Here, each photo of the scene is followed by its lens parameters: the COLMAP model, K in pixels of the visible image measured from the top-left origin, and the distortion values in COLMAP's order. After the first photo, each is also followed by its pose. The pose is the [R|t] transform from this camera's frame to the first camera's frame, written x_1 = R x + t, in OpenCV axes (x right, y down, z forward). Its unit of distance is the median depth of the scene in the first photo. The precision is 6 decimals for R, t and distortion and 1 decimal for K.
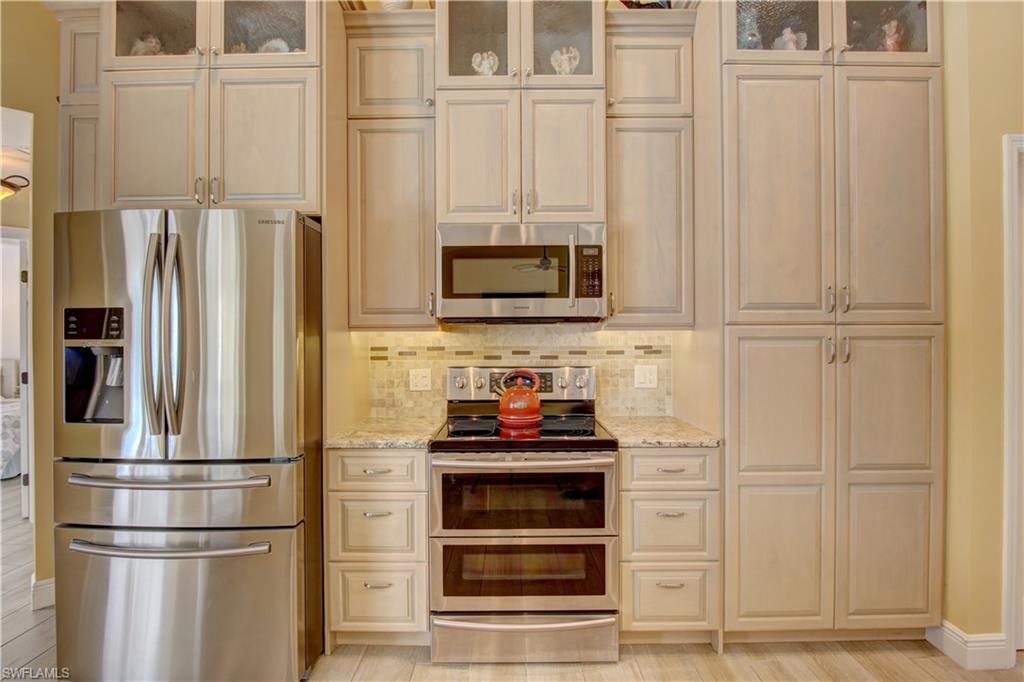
lens RADIAL K [[500.7, 0, 512.0], [0, 500.7, 341.0], [0, 0, 1]] dist [-0.020044, -0.001923]
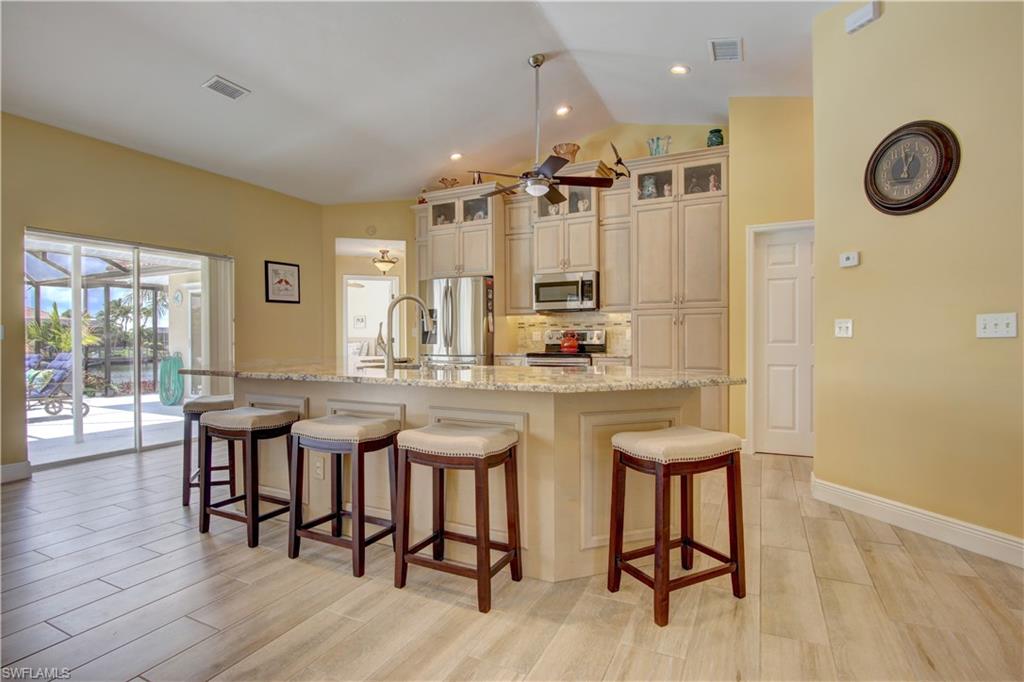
lens RADIAL K [[500.7, 0, 512.0], [0, 500.7, 341.0], [0, 0, 1]] dist [-0.020044, -0.001923]
pose [[0.895484, 0.004063, -0.445075, 0.918480], [-0.000723, 0.999970, 0.007673, 0.096370], [0.445093, -0.006550, 0.895460, -1.412866]]
